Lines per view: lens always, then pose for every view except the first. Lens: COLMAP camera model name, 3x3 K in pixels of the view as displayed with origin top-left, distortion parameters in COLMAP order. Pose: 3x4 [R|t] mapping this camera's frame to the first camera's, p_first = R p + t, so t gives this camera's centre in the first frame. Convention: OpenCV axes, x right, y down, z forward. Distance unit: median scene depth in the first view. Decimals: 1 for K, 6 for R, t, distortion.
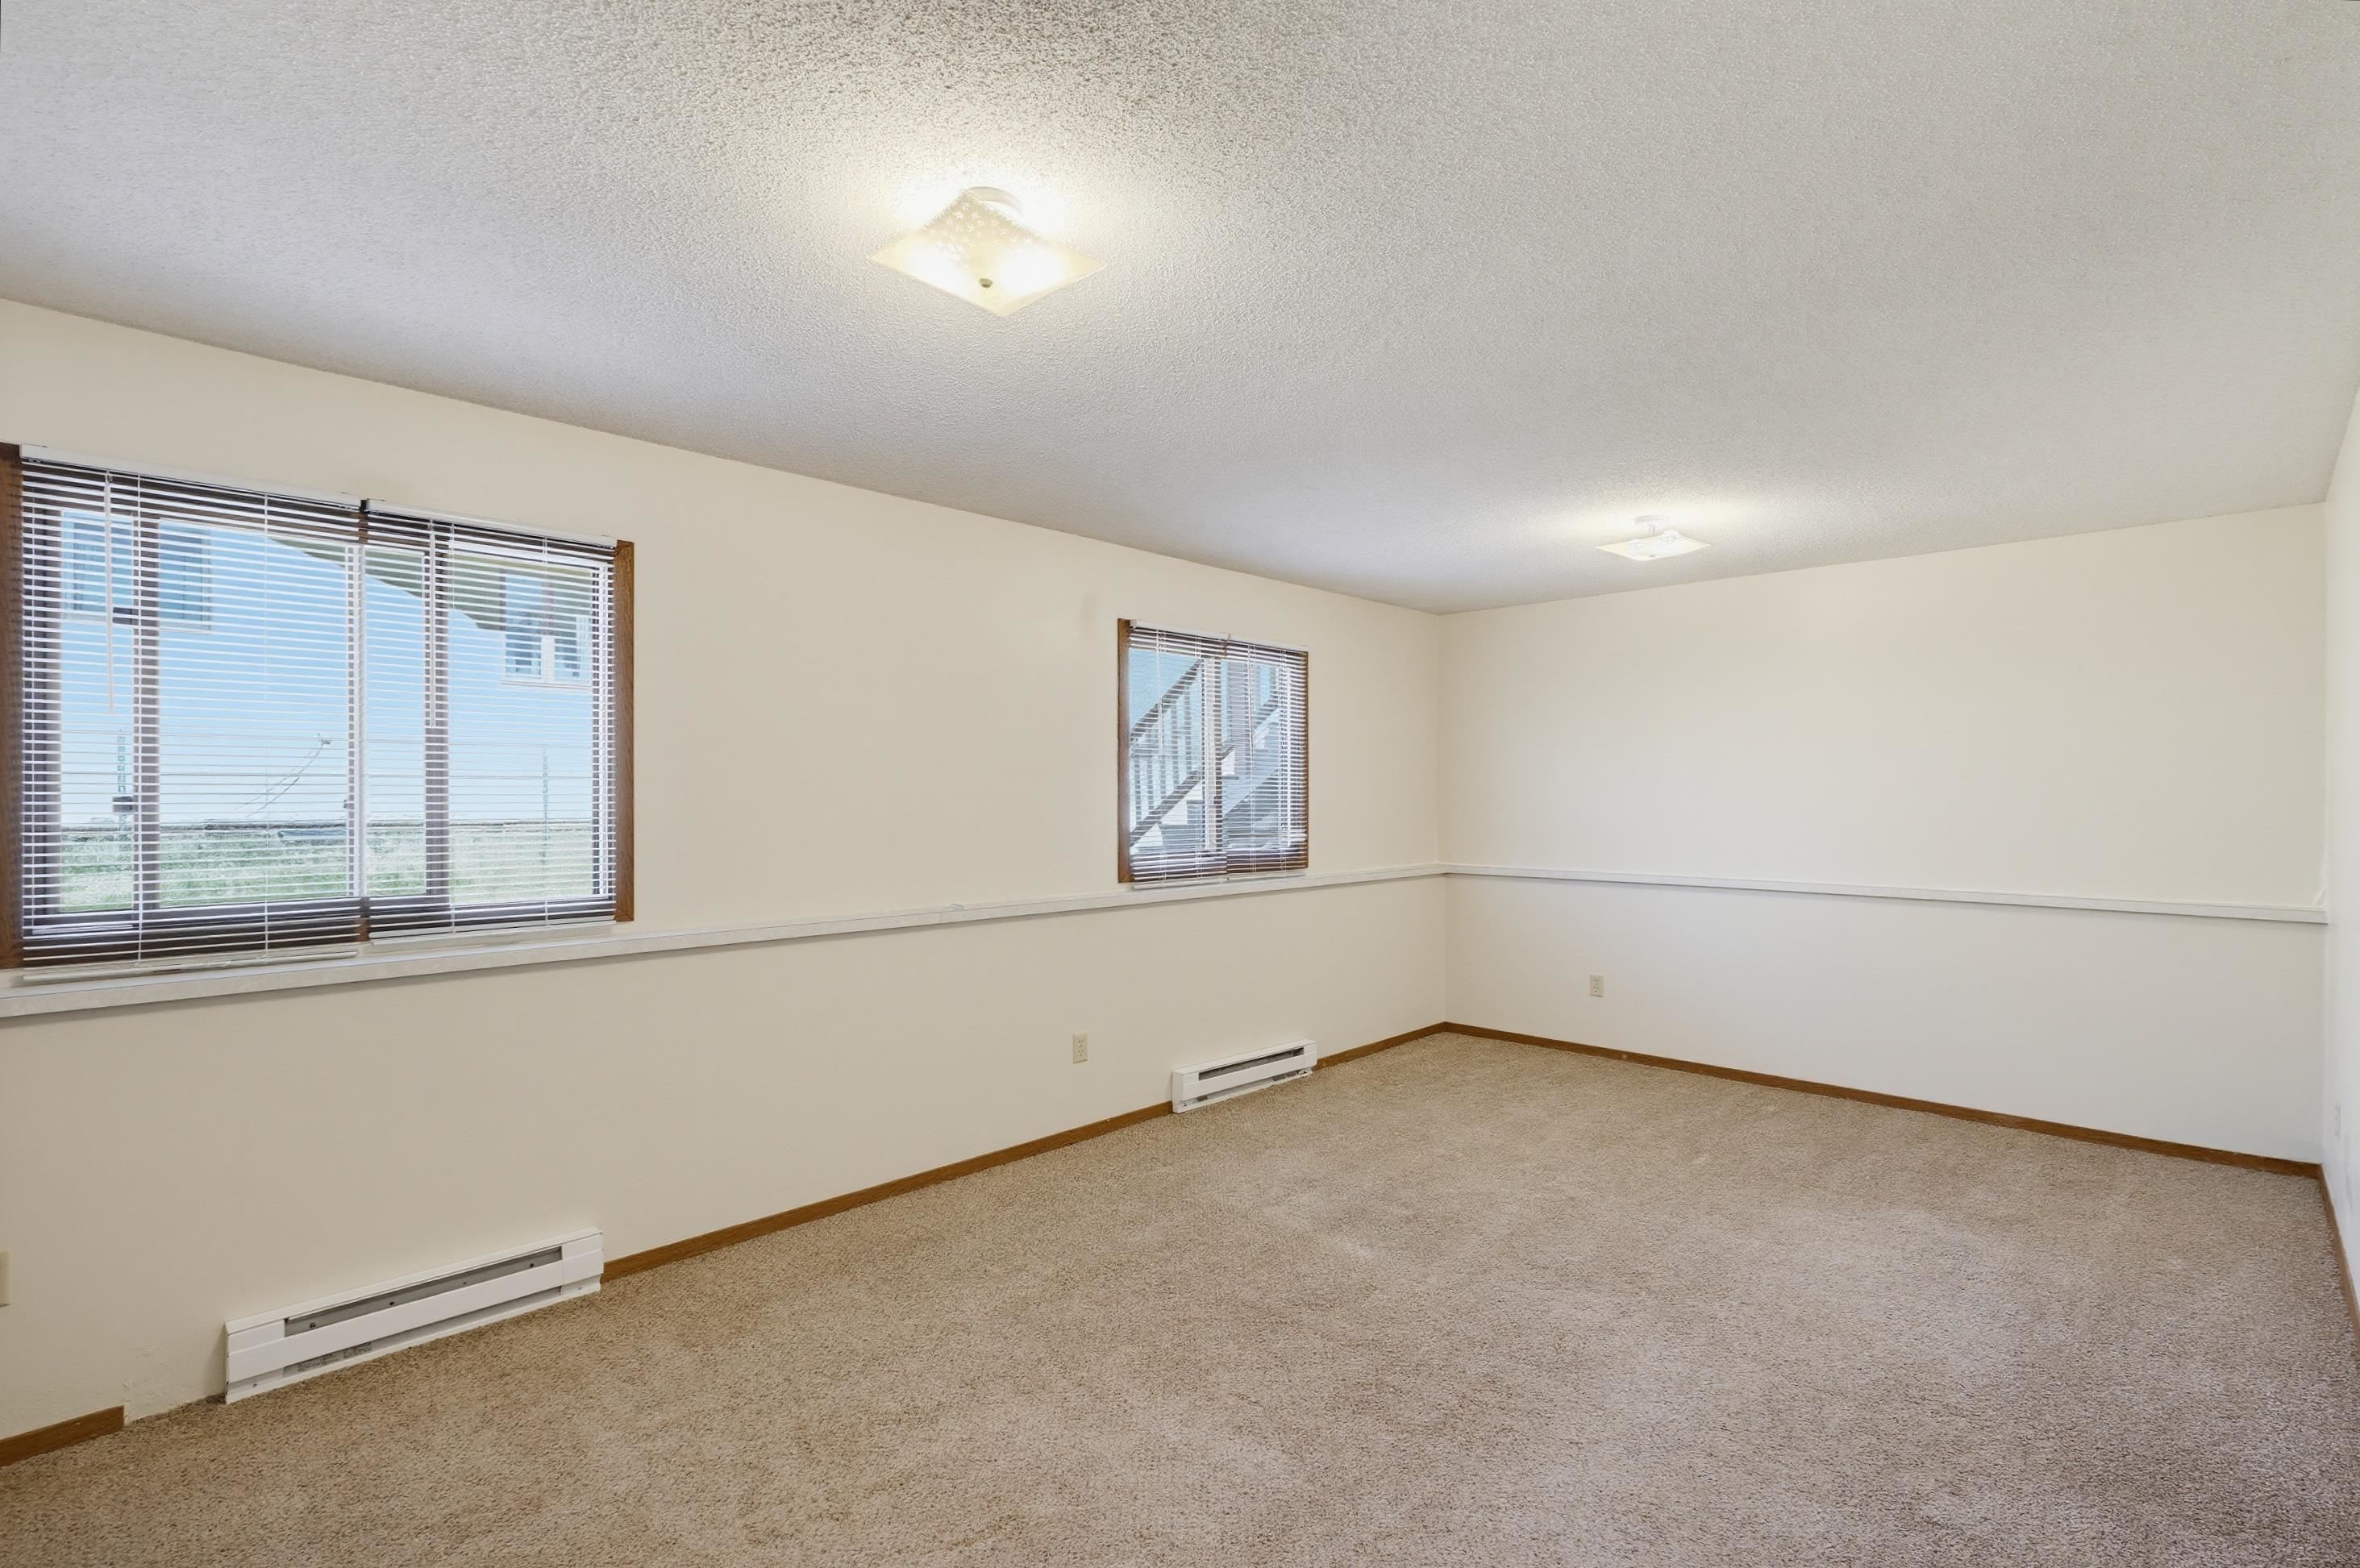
lens RADIAL K [[1072.7, 0, 1164.9], [0, 1072.7, 792.8], [0, 0, 1]] dist [-0.003250, 0.000849]
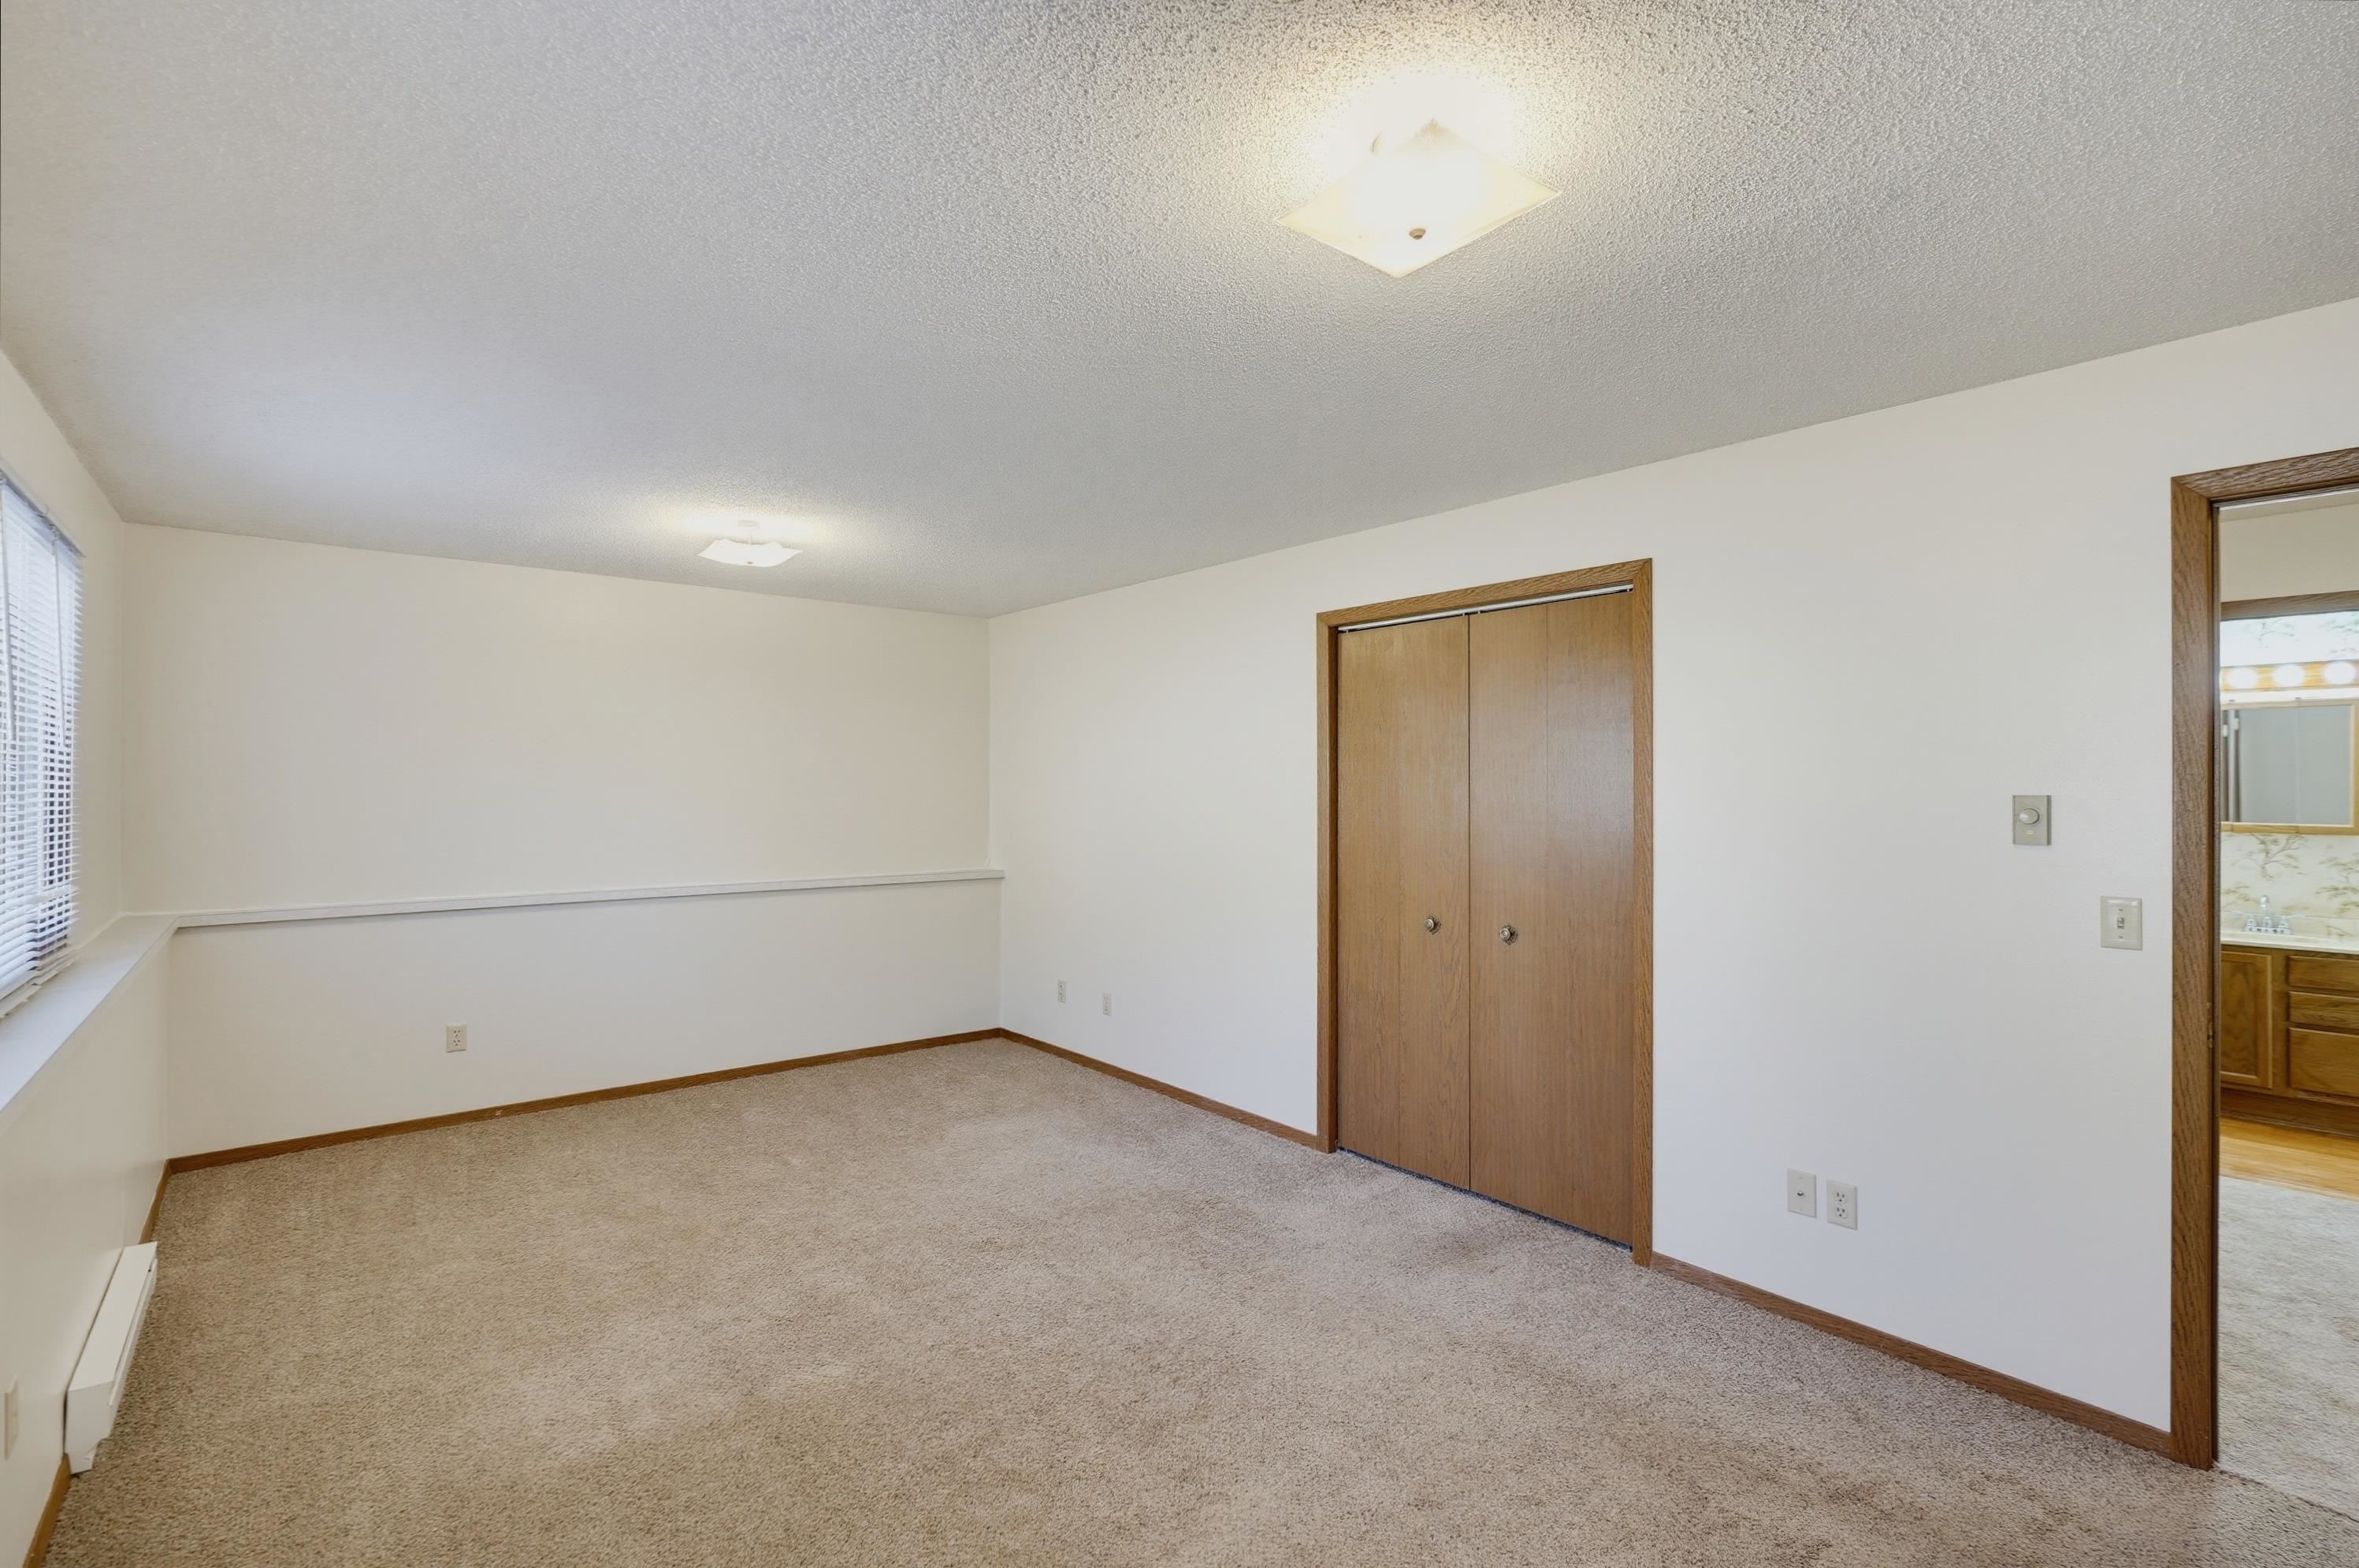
lens RADIAL K [[1072.4, 0, 1164.4], [0, 1072.4, 792.8], [0, 0, 1]] dist [-0.003250, 0.000849]
pose [[0.117786, -0.005109, 0.993026, -0.473137], [-0.000575, 0.999986, 0.005213, -0.015308], [-0.993039, -0.001185, 0.117781, 0.514358]]
